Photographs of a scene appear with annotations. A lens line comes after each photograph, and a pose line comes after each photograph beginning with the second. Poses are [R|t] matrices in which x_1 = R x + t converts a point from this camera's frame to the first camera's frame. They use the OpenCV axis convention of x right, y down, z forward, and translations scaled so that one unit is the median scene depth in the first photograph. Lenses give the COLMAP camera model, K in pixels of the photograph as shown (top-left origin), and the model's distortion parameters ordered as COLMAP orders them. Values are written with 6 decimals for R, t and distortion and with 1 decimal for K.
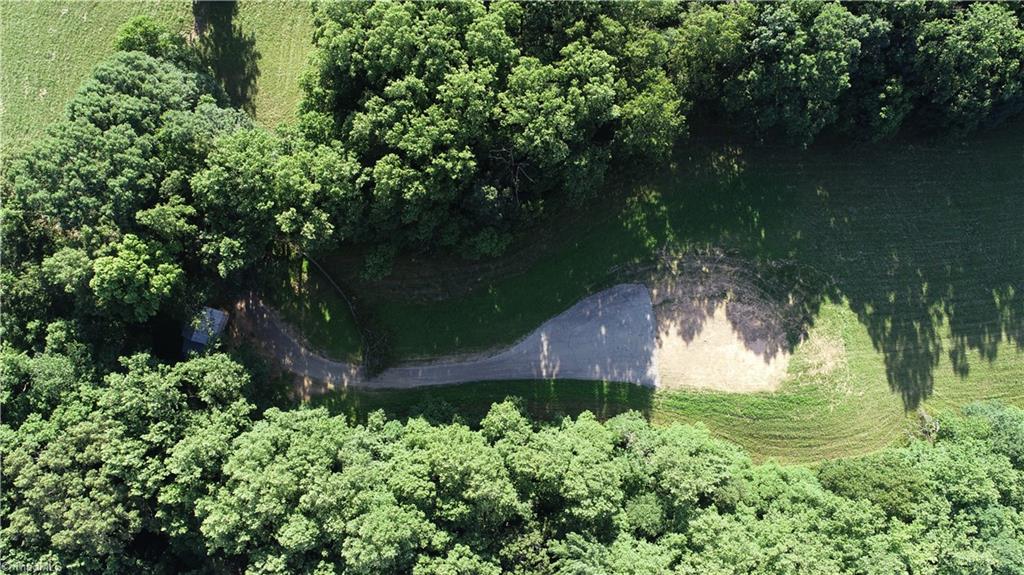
lens RADIAL K [[683.2, 0, 512.0], [0, 683.2, 287.5], [0, 0, 1]] dist [0.006263, -0.000342]
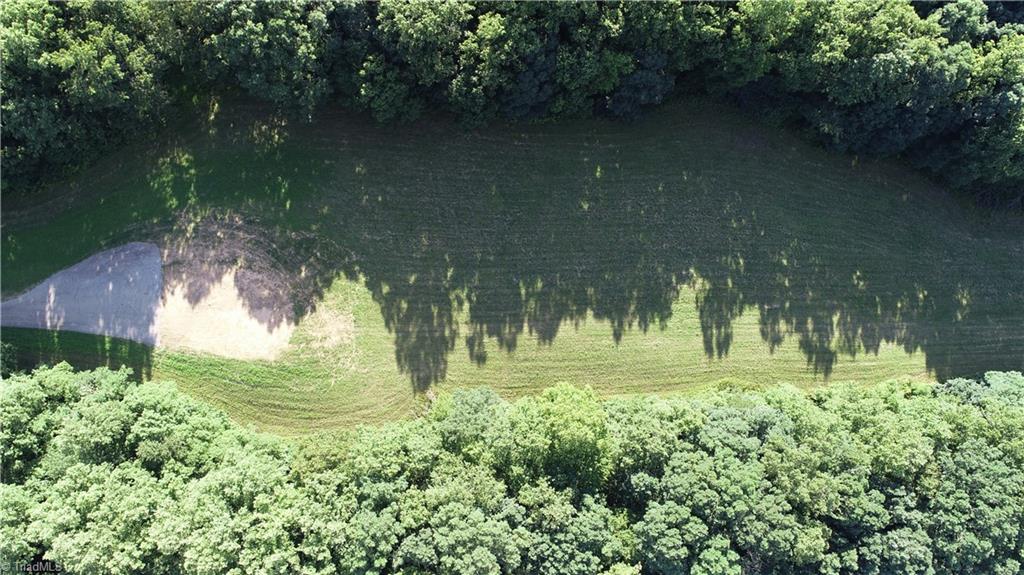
lens RADIAL K [[683.2, 0, 512.0], [0, 683.2, 287.5], [0, 0, 1]] dist [0.006263, -0.000342]
pose [[0.996403, 0.084254, -0.009029, 0.721707], [-0.084263, 0.996443, -0.000569, 0.015483], [0.008949, 0.001328, 0.999959, -0.003032]]
